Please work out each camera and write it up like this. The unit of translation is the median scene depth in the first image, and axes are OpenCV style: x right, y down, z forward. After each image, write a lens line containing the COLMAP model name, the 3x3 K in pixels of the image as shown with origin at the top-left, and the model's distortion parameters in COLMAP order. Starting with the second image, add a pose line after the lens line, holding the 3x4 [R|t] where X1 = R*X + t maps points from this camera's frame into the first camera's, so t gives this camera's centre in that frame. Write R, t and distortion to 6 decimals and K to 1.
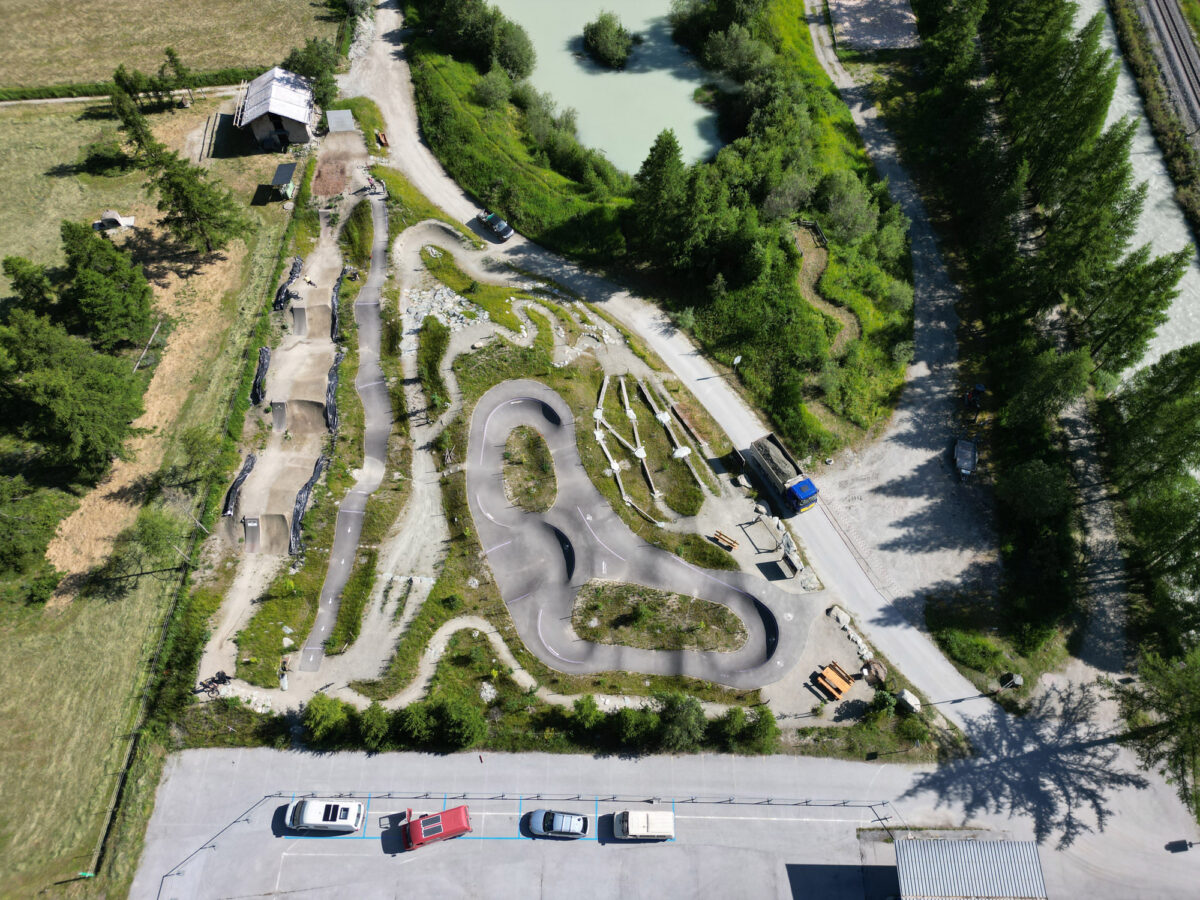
lens RADIAL K [[828.6, 0, 600.0], [0, 828.6, 446.3], [0, 0, 1]] dist [0.071548, -0.054955]
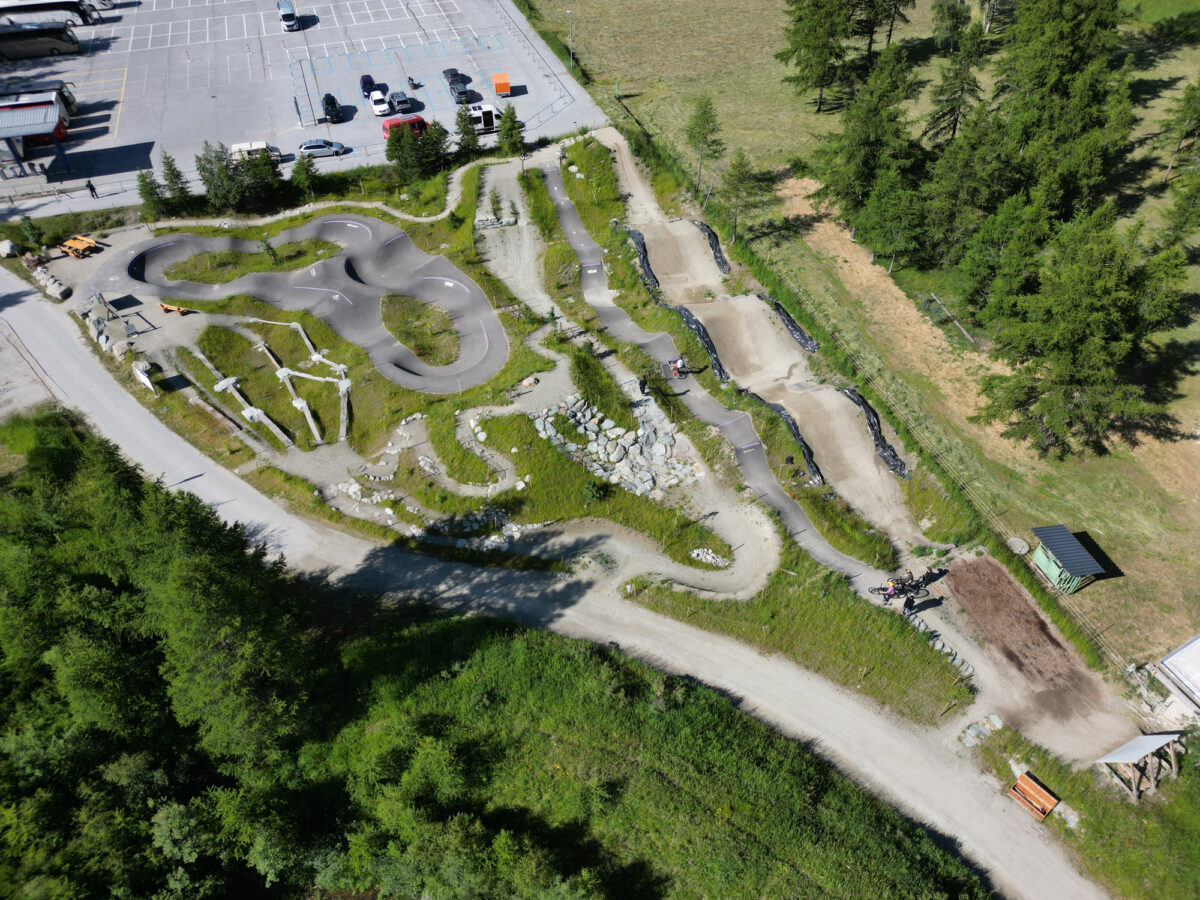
lens RADIAL K [[828.6, 0, 601.5], [0, 828.6, 454.0], [0, 0, 1]] dist [0.071548, -0.054955]
pose [[-0.942330, 0.242747, -0.230410, -0.032752], [-0.280046, -0.194903, 0.939993, -0.841715], [0.183273, 0.950309, 0.251643, 0.946774]]
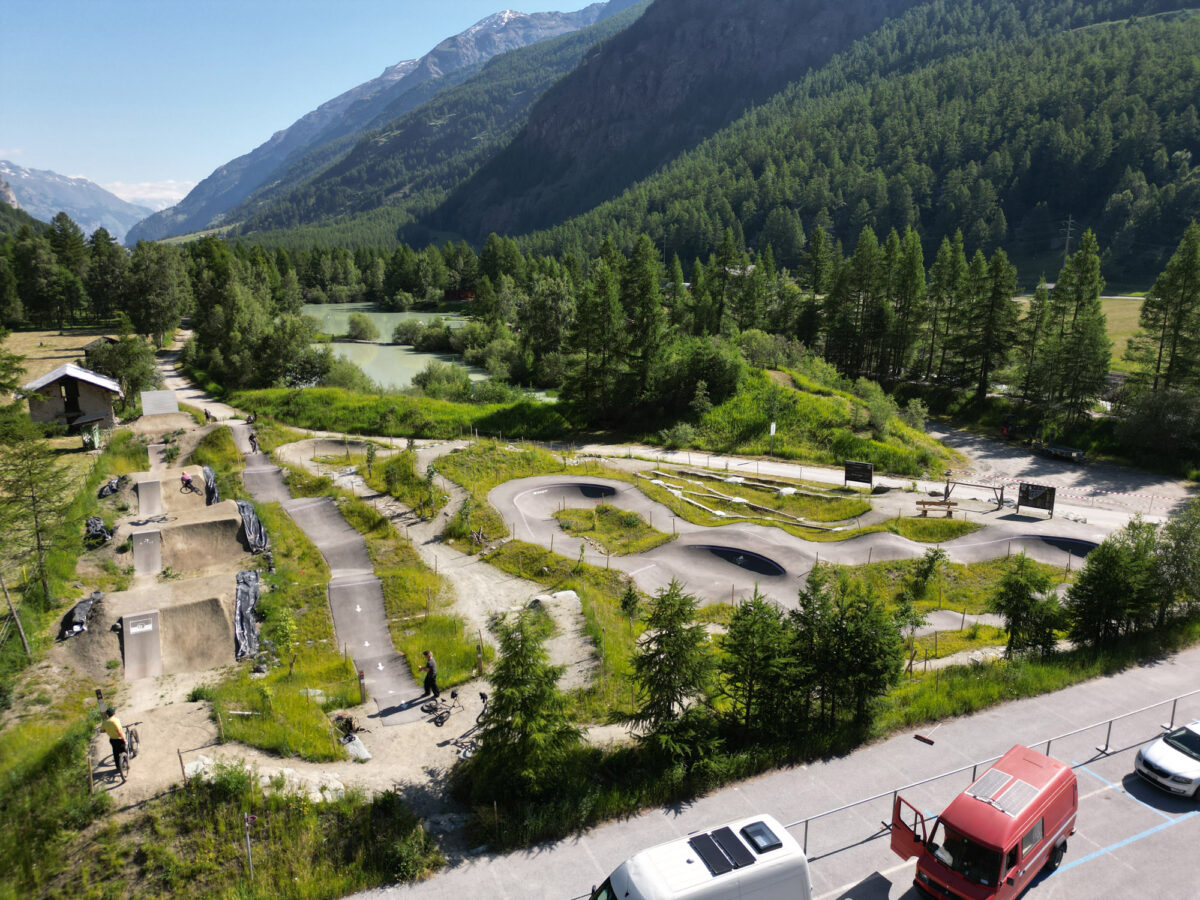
lens RADIAL K [[828.6, 0, 601.3], [0, 828.6, 456.2], [0, 0, 1]] dist [0.071548, -0.054955]
pose [[0.899978, -0.108224, 0.422287, -0.354317], [0.375982, 0.682958, -0.626264, 0.387634], [-0.220627, 0.722396, 0.655337, 0.548585]]
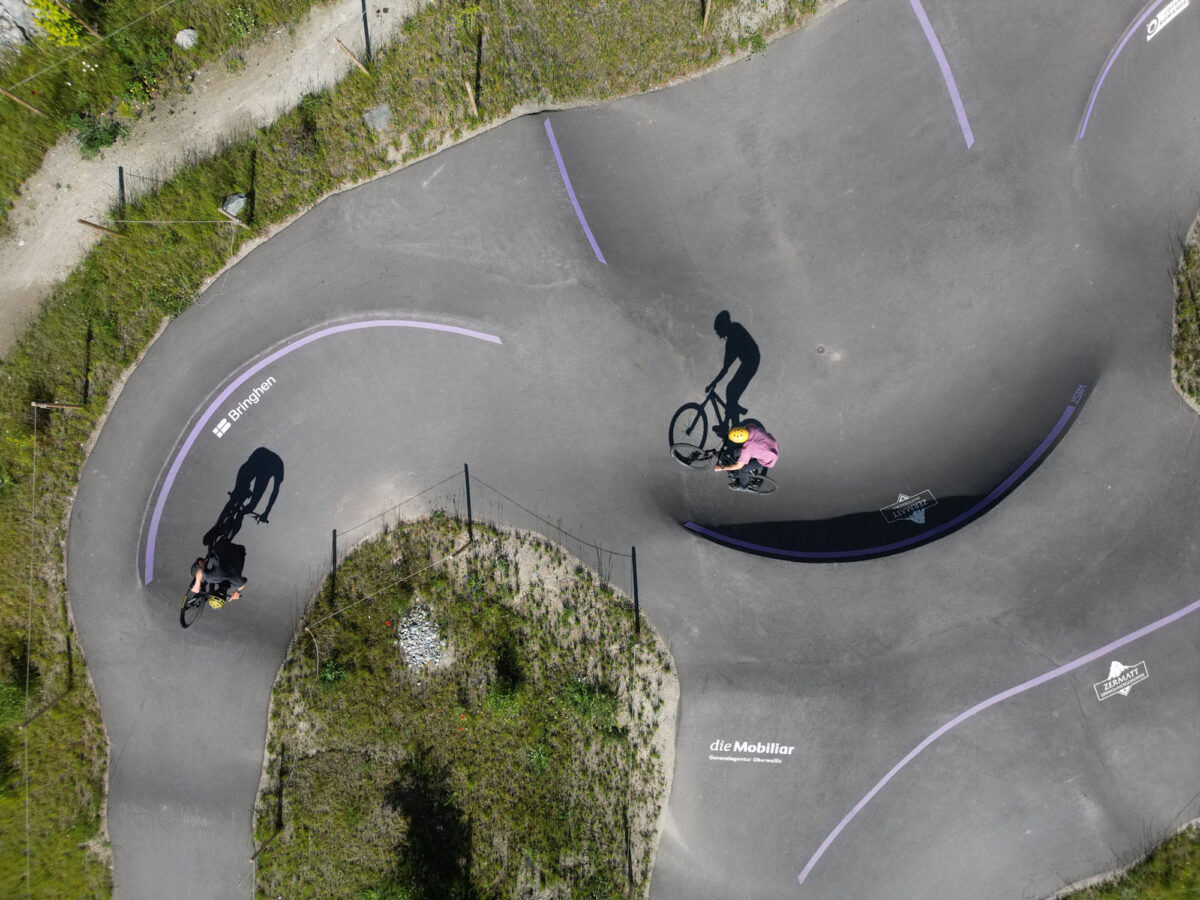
lens RADIAL K [[828.6, 0, 599.6], [0, 828.6, 453.2], [0, 0, 1]] dist [0.071548, -0.054955]
pose [[-0.061207, 0.997802, -0.025407, -0.040874], [-0.855906, -0.039373, 0.515630, 0.086247], [0.513496, 0.053306, 0.856435, 0.790726]]
